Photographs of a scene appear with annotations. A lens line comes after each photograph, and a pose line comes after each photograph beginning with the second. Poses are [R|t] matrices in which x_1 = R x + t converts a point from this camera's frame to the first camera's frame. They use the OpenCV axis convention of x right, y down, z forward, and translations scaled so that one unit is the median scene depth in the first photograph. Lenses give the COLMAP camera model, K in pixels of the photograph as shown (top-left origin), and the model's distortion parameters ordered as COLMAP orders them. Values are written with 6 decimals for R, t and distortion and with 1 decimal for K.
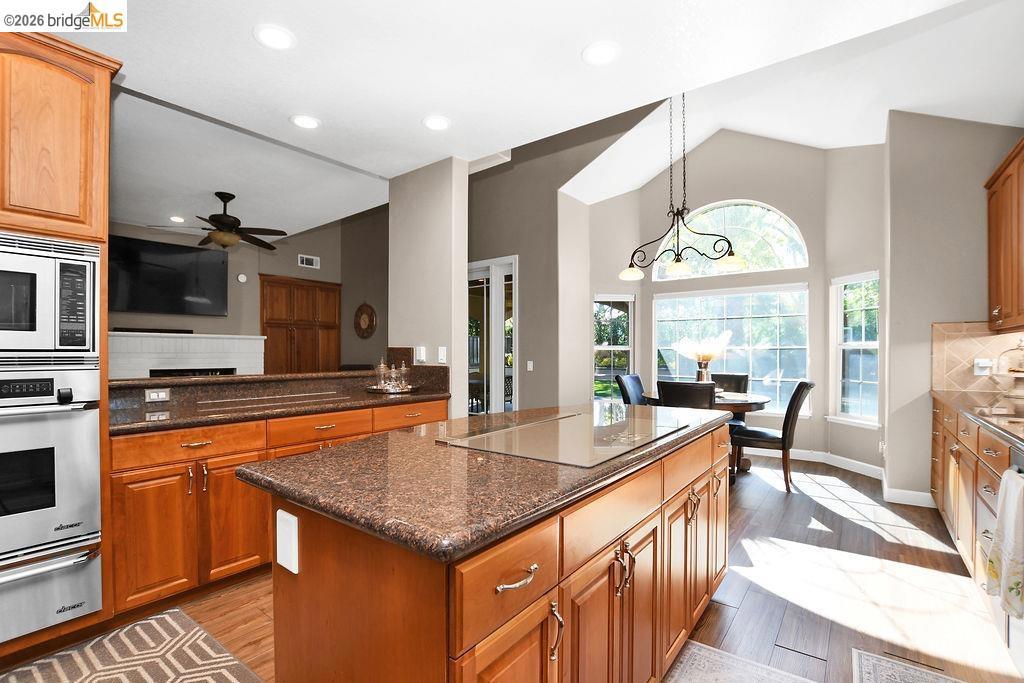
lens RADIAL K [[452.6, 0, 510.6], [0, 452.6, 350.4], [0, 0, 1]] dist [-0.031116, 0.000965]
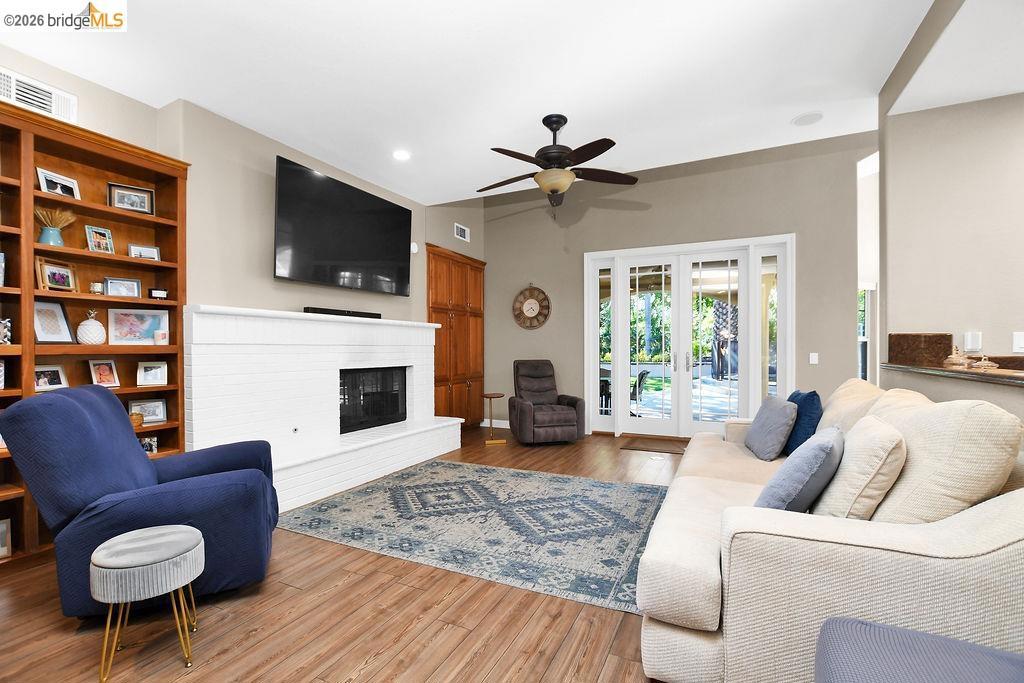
lens RADIAL K [[452.6, 0, 510.6], [0, 452.6, 350.4], [0, 0, 1]] dist [-0.031116, 0.000965]
pose [[0.979237, -0.003149, 0.202694, -0.567934], [0.001641, 0.999970, 0.007606, 0.008371], [-0.202712, -0.007115, 0.979213, 0.202254]]
